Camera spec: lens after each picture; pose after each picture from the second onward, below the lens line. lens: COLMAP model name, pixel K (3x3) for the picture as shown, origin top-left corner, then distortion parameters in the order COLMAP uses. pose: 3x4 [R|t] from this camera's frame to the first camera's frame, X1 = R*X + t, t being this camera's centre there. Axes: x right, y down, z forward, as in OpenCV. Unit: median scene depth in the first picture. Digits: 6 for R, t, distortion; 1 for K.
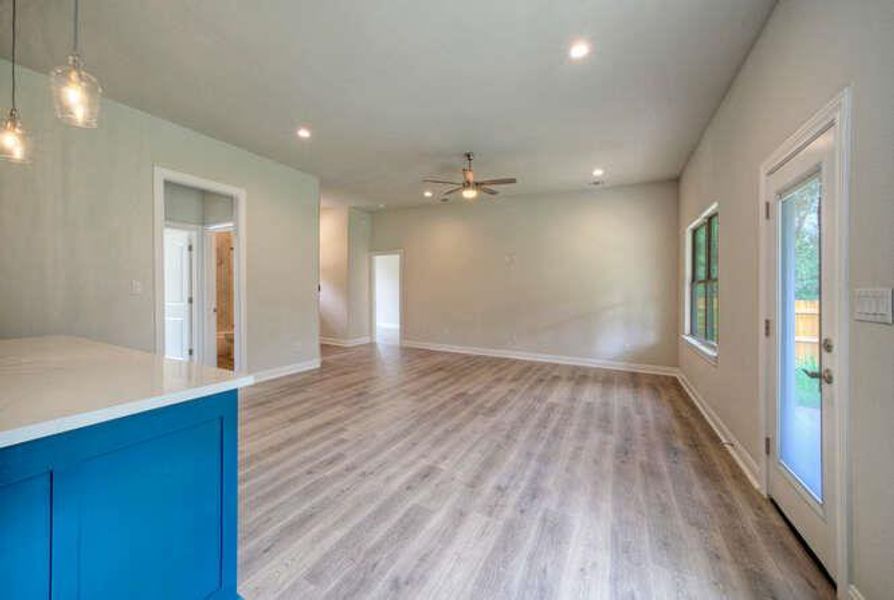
lens RADIAL K [[331.7, 0, 444.6], [0, 331.7, 297.2], [0, 0, 1]] dist [-0.008338, 0.000426]
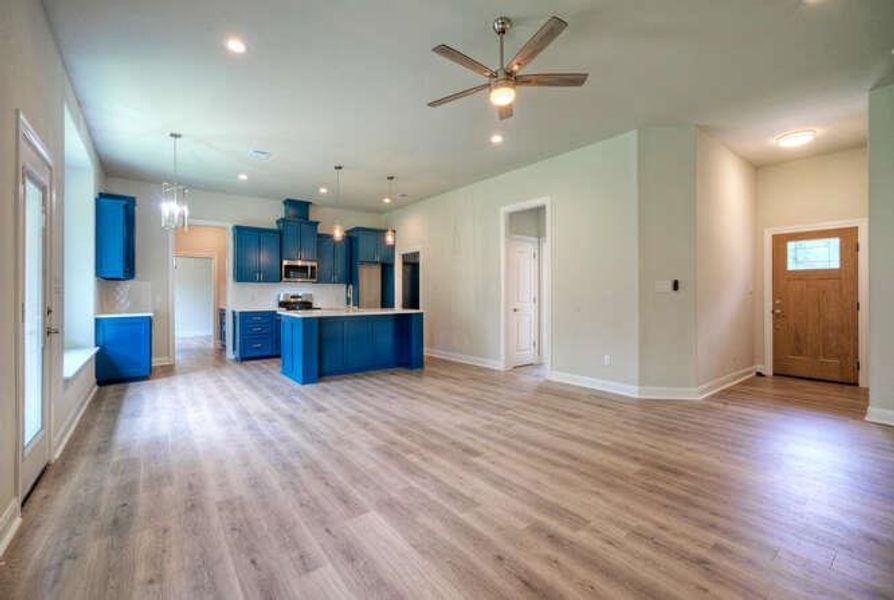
lens RADIAL K [[398.3, 0, 404.2], [0, 398.3, 291.6], [0, 0, 1]] dist [-0.003105, -0.000238]
pose [[-0.497117, -0.026037, -0.867293, 0.870615], [-0.026105, 0.999546, -0.015045, 0.022145], [0.867291, 0.015162, -0.497571, 1.467833]]
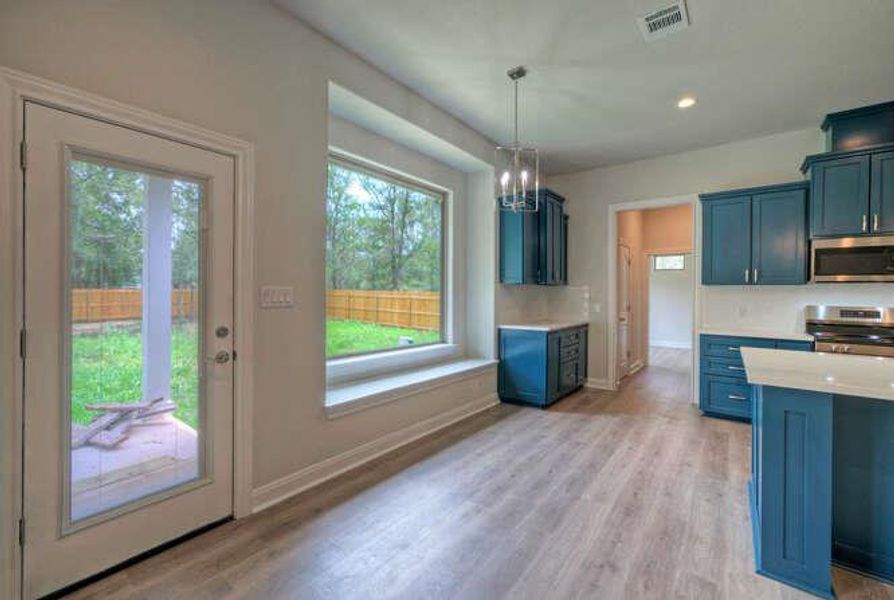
lens RADIAL K [[347.9, 0, 444.0], [0, 347.9, 290.7], [0, 0, 1]] dist [0.016806, 0.000191]
pose [[-0.979835, -0.028185, 0.197813, 0.077819], [-0.027116, 0.999599, 0.008111, -0.005933], [-0.197962, 0.002583, -0.980206, 0.937973]]
